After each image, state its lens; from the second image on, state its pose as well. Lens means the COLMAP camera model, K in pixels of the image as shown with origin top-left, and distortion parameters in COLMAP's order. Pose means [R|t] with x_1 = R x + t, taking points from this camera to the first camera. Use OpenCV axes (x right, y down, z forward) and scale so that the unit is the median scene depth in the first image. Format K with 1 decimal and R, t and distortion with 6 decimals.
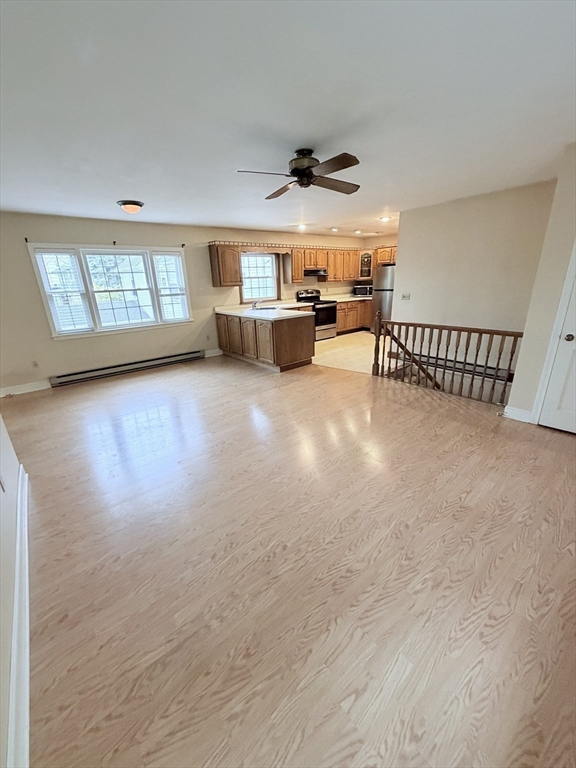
lens RADIAL K [[303.6, 0, 288.0], [0, 303.6, 384.0], [0, 0, 1]] dist [0.001304, 0.000056]
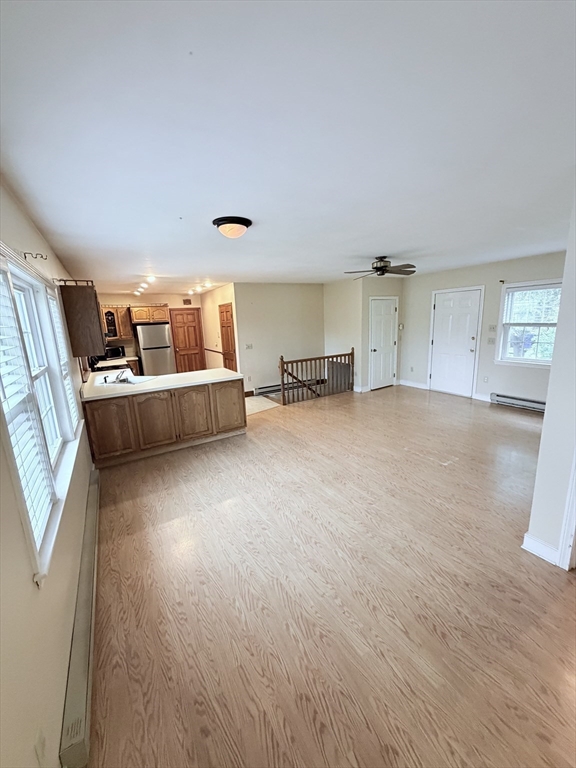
lens RADIAL K [[303.6, 0, 288.0], [0, 303.6, 384.0], [0, 0, 1]] dist [0.001304, 0.000056]
pose [[0.164905, -0.182650, 0.969250, -0.657051], [0.365029, 0.924227, 0.112061, -0.176017], [-0.916275, 0.335324, 0.219082, 0.488906]]
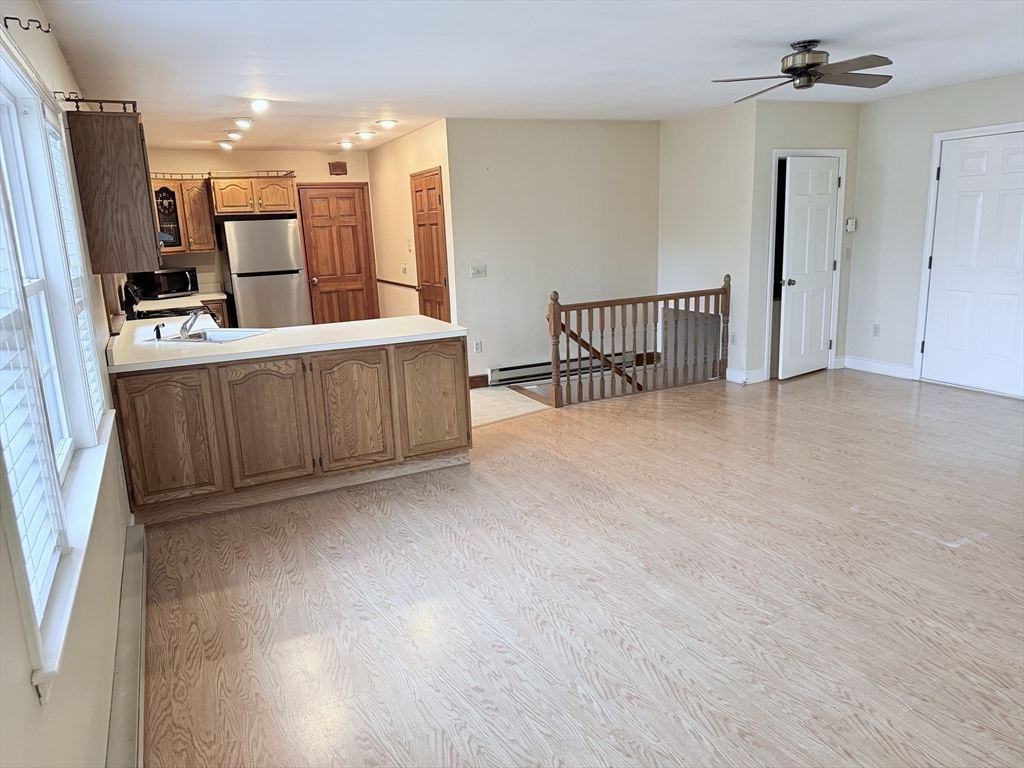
lens RADIAL K [[716.4, 0, 506.1], [0, 716.4, 387.6], [0, 0, 1]] dist [0.075303, -0.093106]
pose [[0.249023, -0.192343, 0.949206, -0.672279], [0.354261, 0.930251, 0.095562, -0.154628], [-0.901380, 0.312470, 0.299794, 0.497189]]
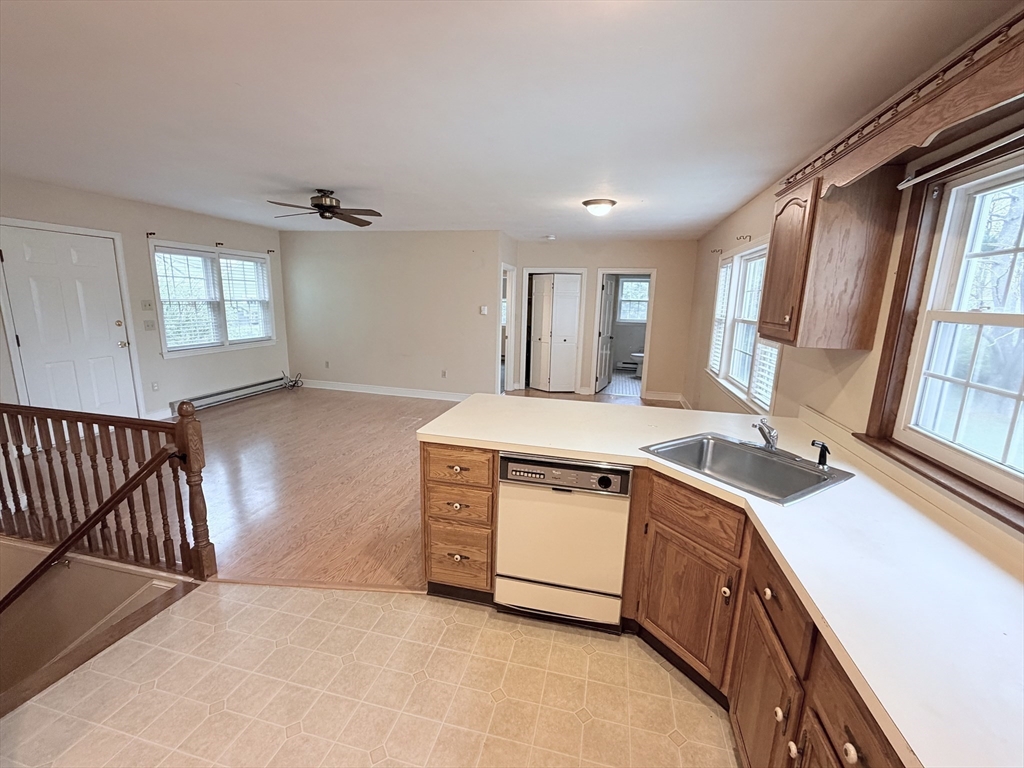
lens RADIAL K [[432.0, 0, 512.0], [0, 432.0, 384.0], [0, 0, 1]] dist [-0.001097, -0.000030]
pose [[-0.802814, 0.126888, -0.582571, 0.190536], [-0.200109, 0.863074, 0.463746, -0.371572], [0.561645, 0.488880, -0.667496, 1.019904]]
